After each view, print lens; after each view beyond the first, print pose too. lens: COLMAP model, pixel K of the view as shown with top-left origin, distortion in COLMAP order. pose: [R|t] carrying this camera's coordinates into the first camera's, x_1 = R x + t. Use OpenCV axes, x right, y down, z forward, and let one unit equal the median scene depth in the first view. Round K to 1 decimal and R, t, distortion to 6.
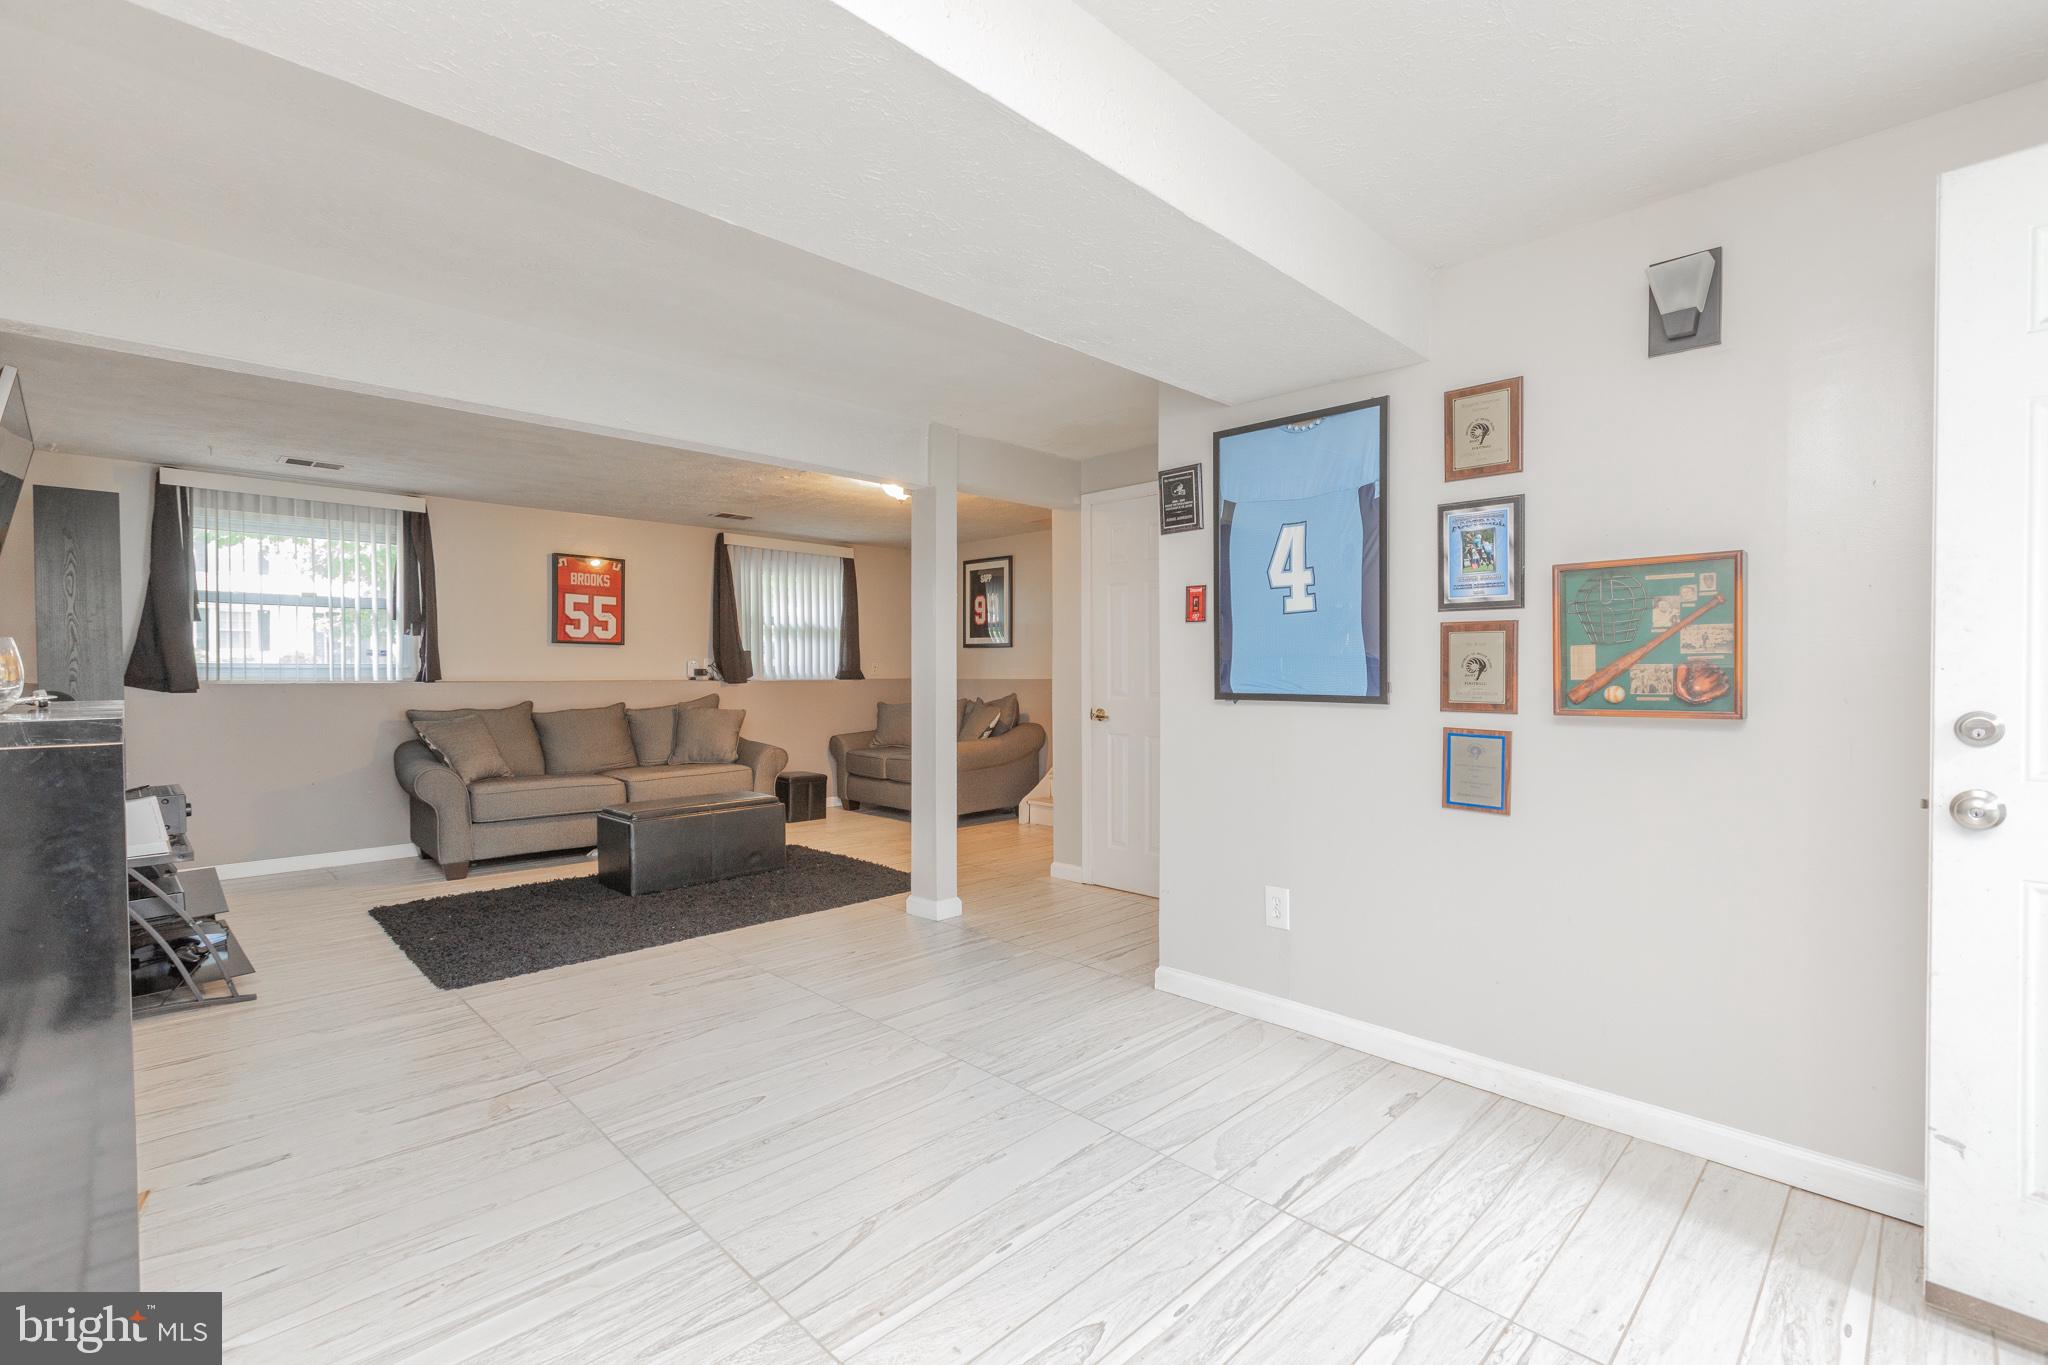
lens RADIAL K [[912.0, 0, 1033.9], [0, 912.0, 680.6], [0, 0, 1]] dist [-0.001595, -0.000511]
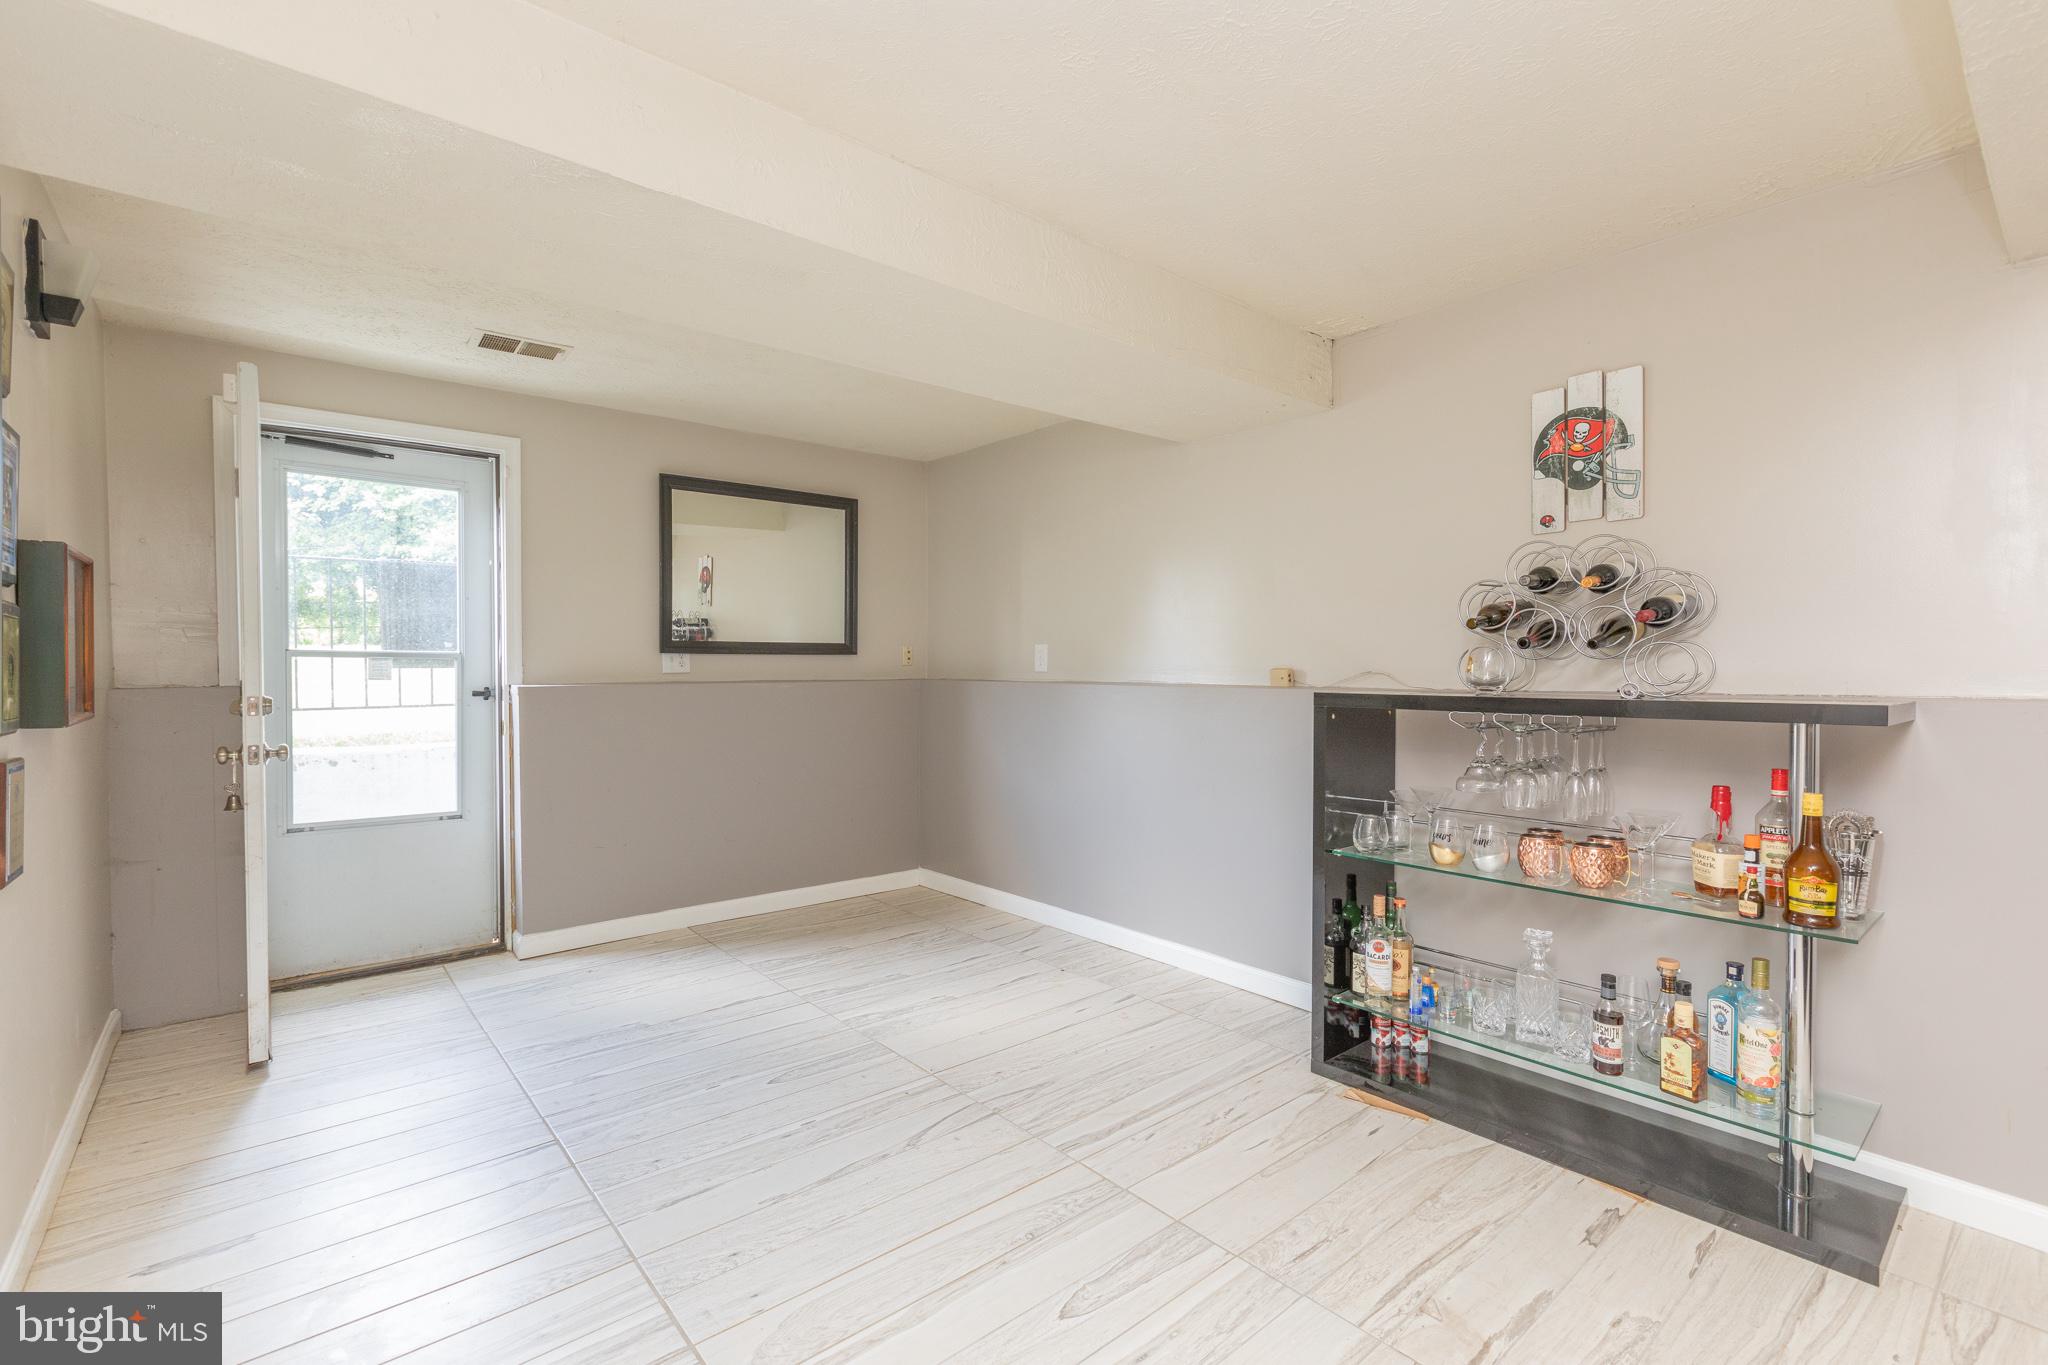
lens RADIAL K [[912.0, 0, 1021.5], [0, 912.0, 680.3], [0, 0, 1]] dist [-0.001595, -0.000511]
pose [[-0.996475, 0.002087, 0.083866, -0.199279], [0.004329, 0.999638, 0.026563, -0.011994], [-0.083780, 0.026832, -0.996123, 1.013361]]
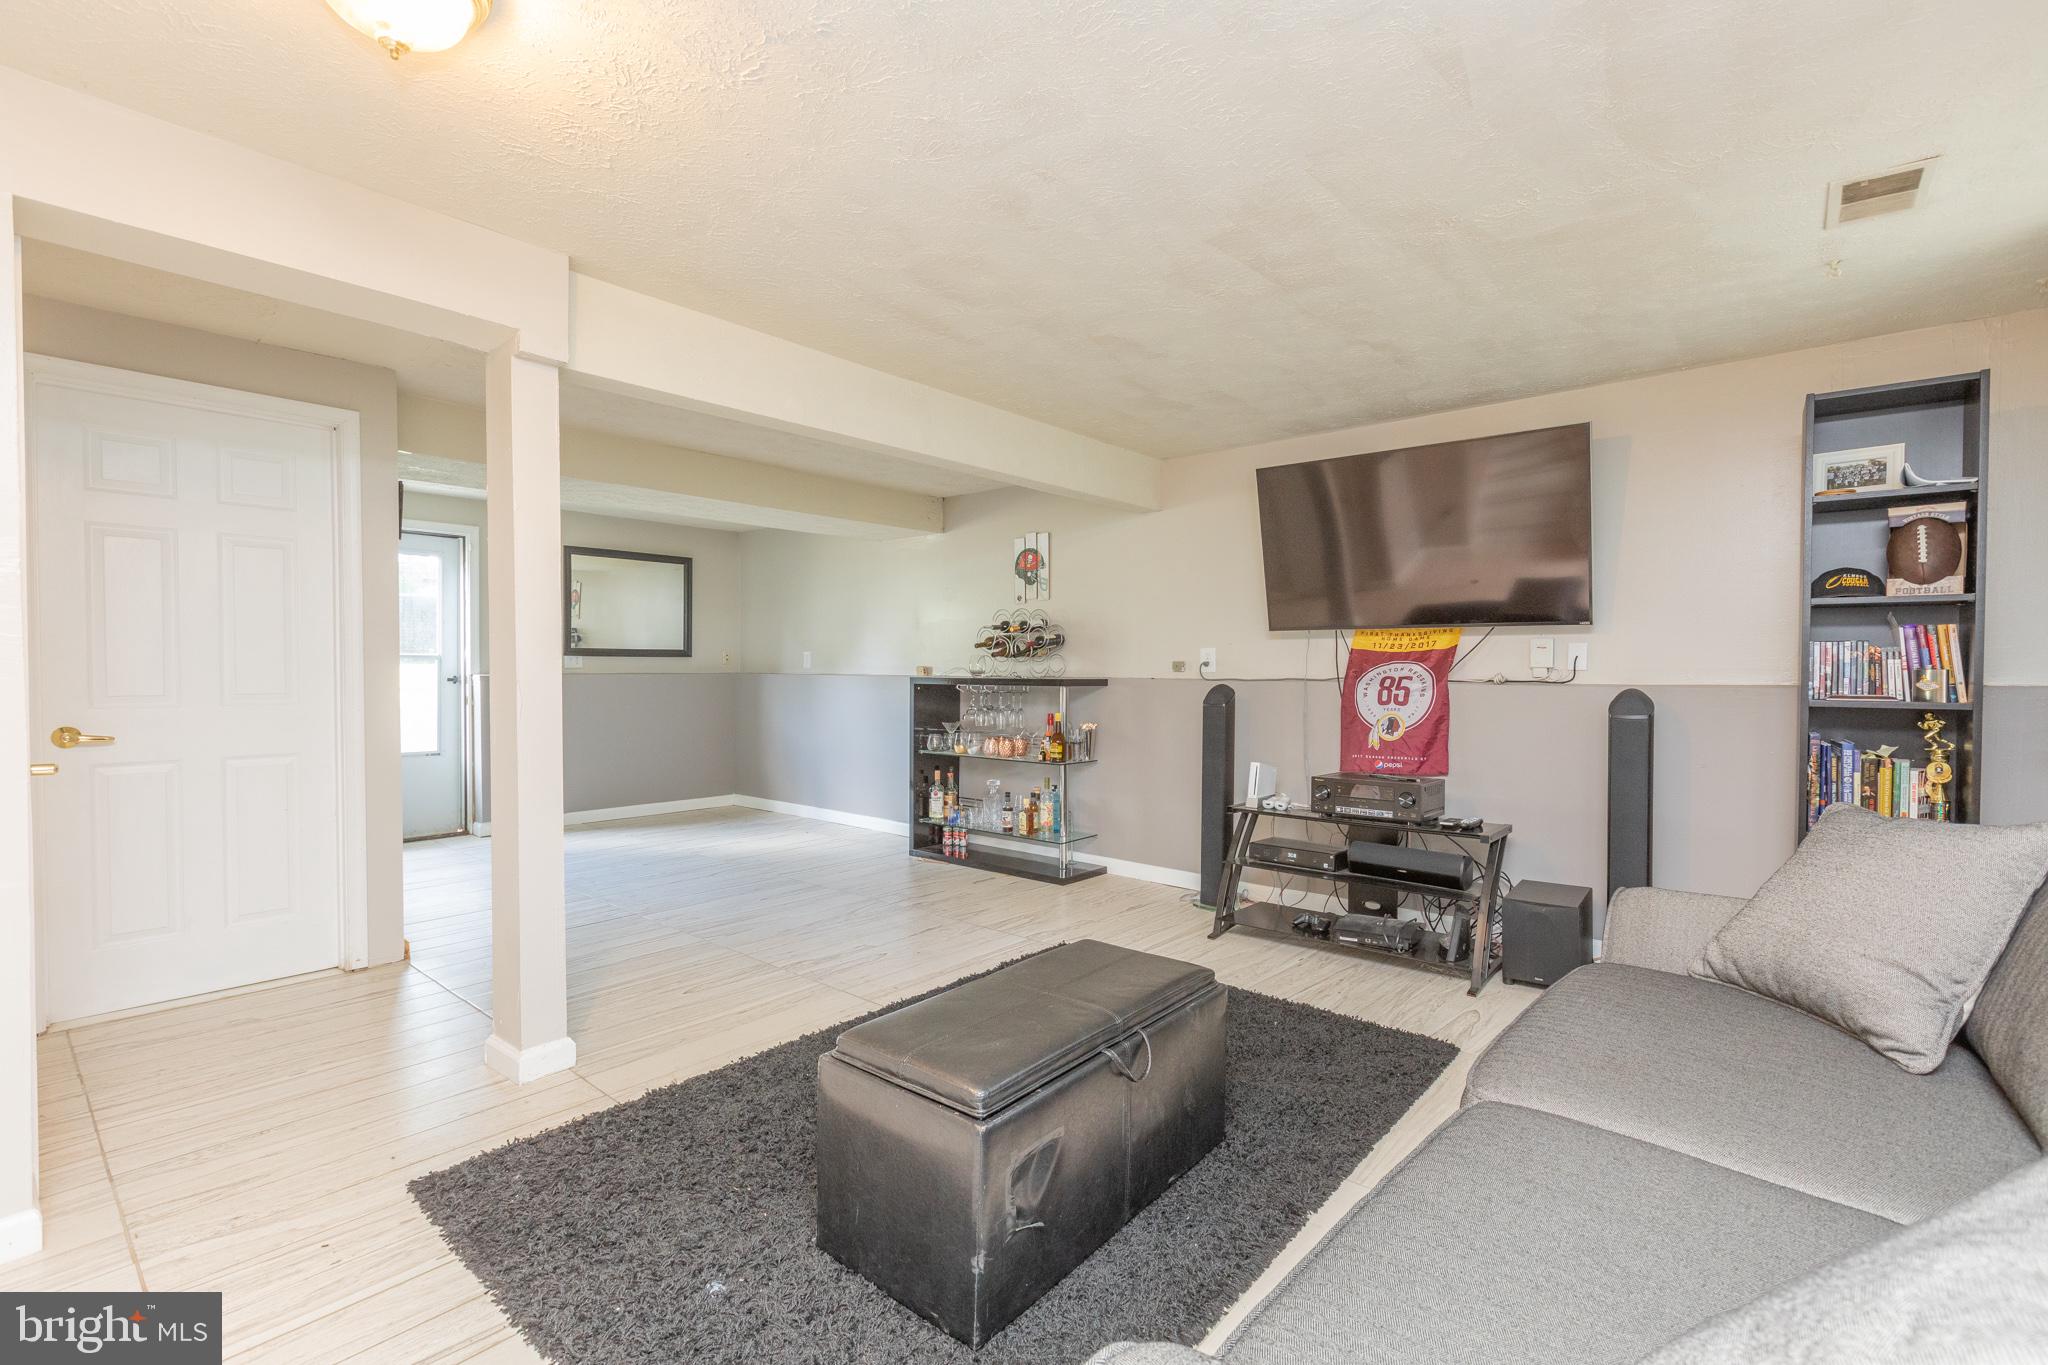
lens RADIAL K [[912.0, 0, 1032.5], [0, 912.0, 677.5], [0, 0, 1]] dist [-0.001595, -0.000511]
pose [[-0.996669, 0.001495, -0.081545, -0.203174], [-0.000438, 0.999719, 0.023681, -0.012089], [0.081558, 0.023638, -0.996388, 1.026089]]
